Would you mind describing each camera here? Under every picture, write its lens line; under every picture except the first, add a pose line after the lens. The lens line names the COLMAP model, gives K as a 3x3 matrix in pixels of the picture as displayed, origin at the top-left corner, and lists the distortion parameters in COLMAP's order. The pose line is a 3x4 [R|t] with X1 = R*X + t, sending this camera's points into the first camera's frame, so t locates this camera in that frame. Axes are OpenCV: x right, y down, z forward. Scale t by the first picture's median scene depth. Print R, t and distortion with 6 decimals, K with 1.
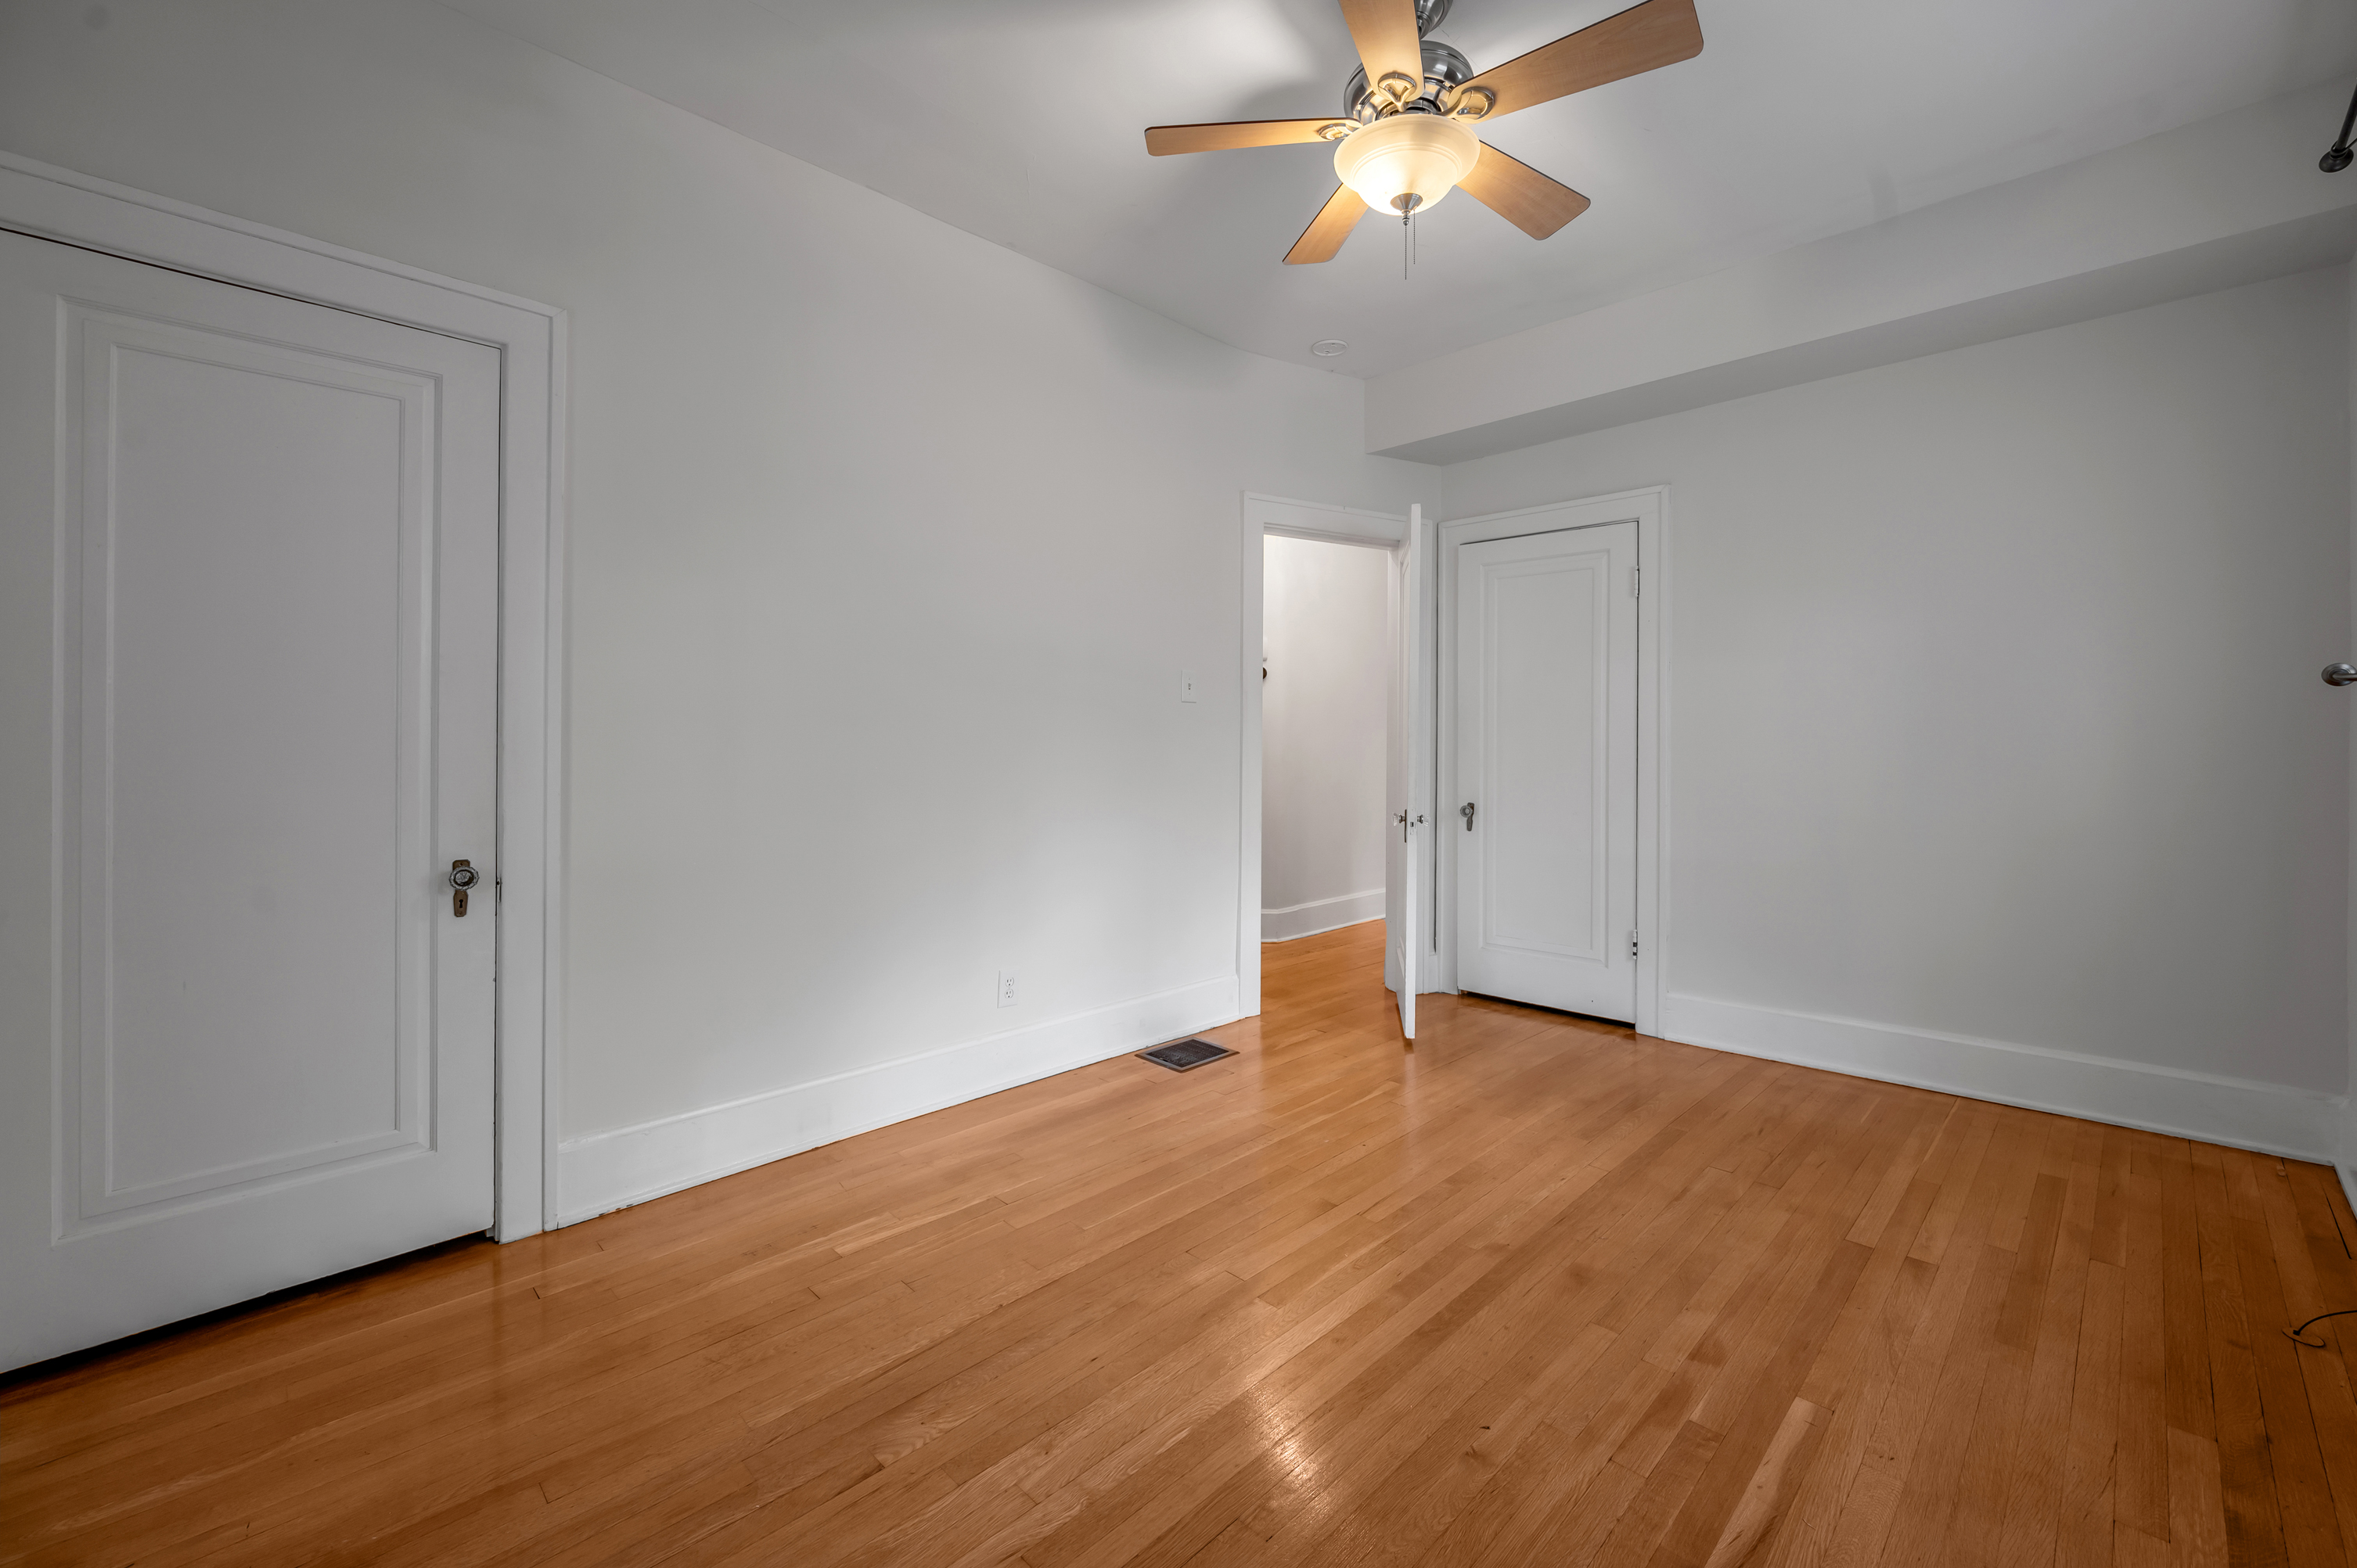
lens RADIAL K [[960.5, 0, 1177.8], [0, 960.5, 764.1], [0, 0, 1]] dist [-0.003032, -0.000217]
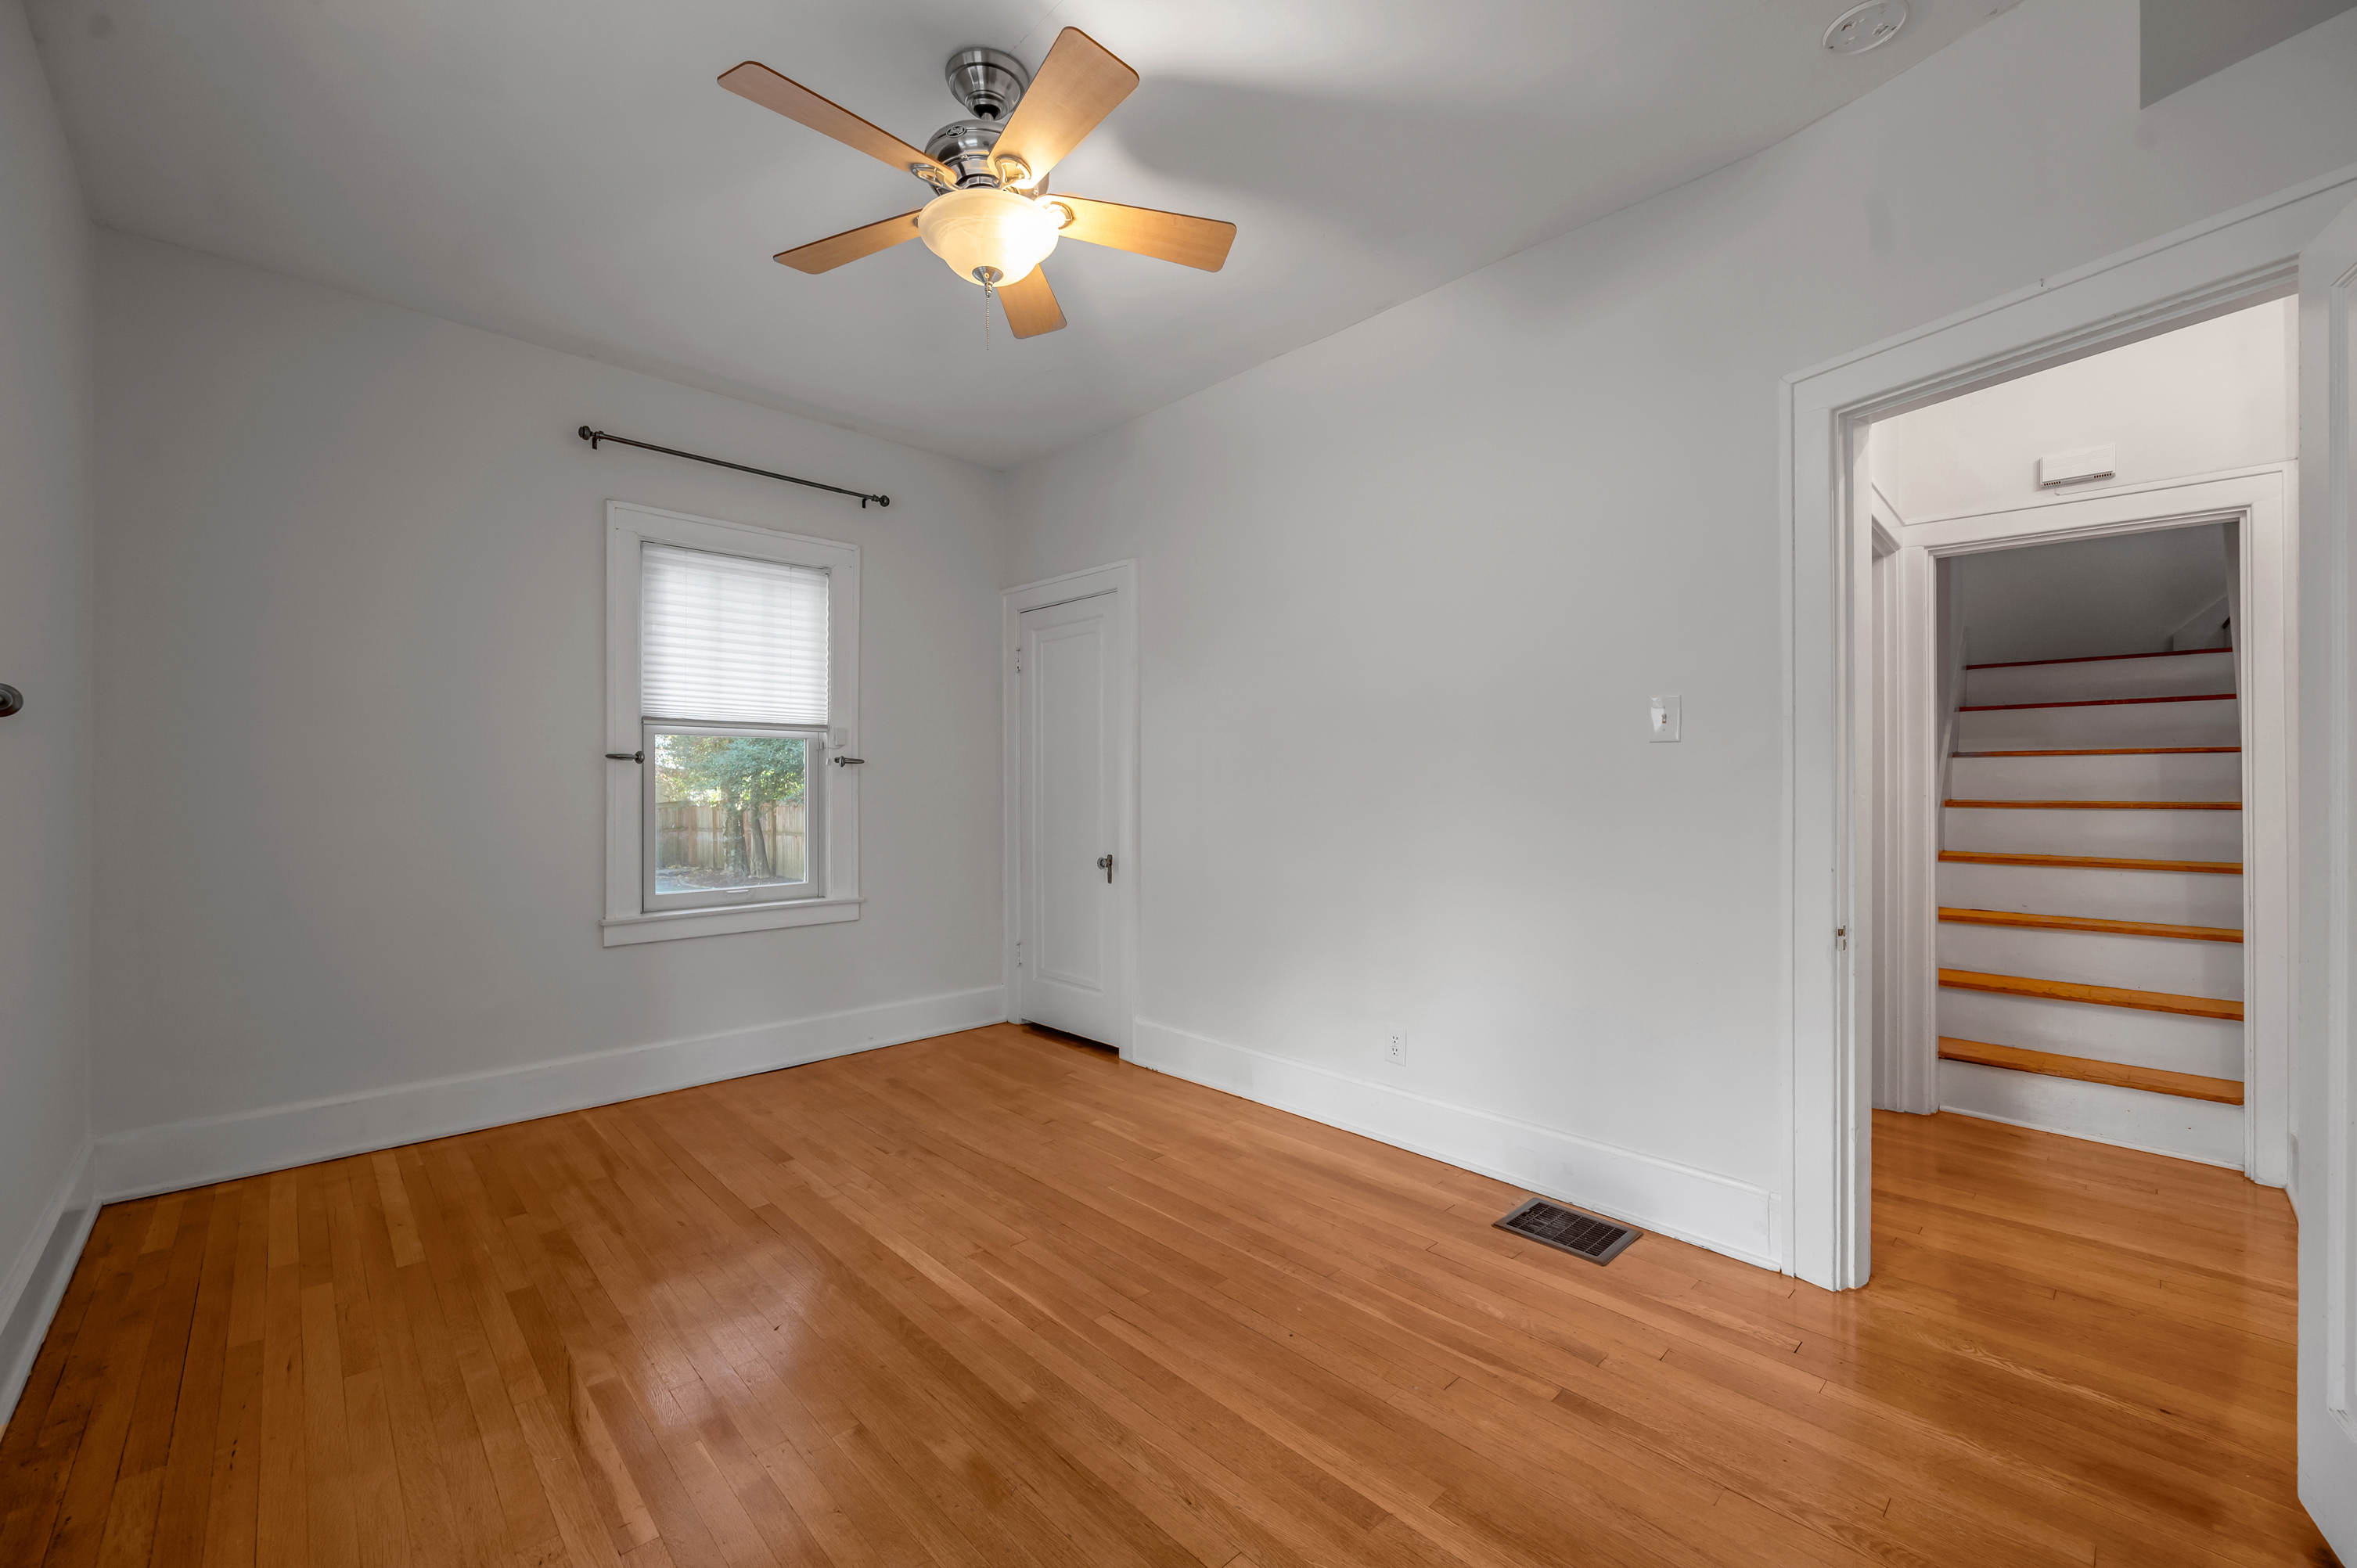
lens RADIAL K [[942.4, 0, 1177.3], [0, 942.4, 766.1], [0, 0, 1]] dist [-0.000068, 0.000166]
pose [[-0.021287, -0.026429, -0.999424, 1.072425], [-0.026999, 0.999301, -0.025850, -0.031328], [0.999409, 0.026433, -0.021986, 1.037579]]
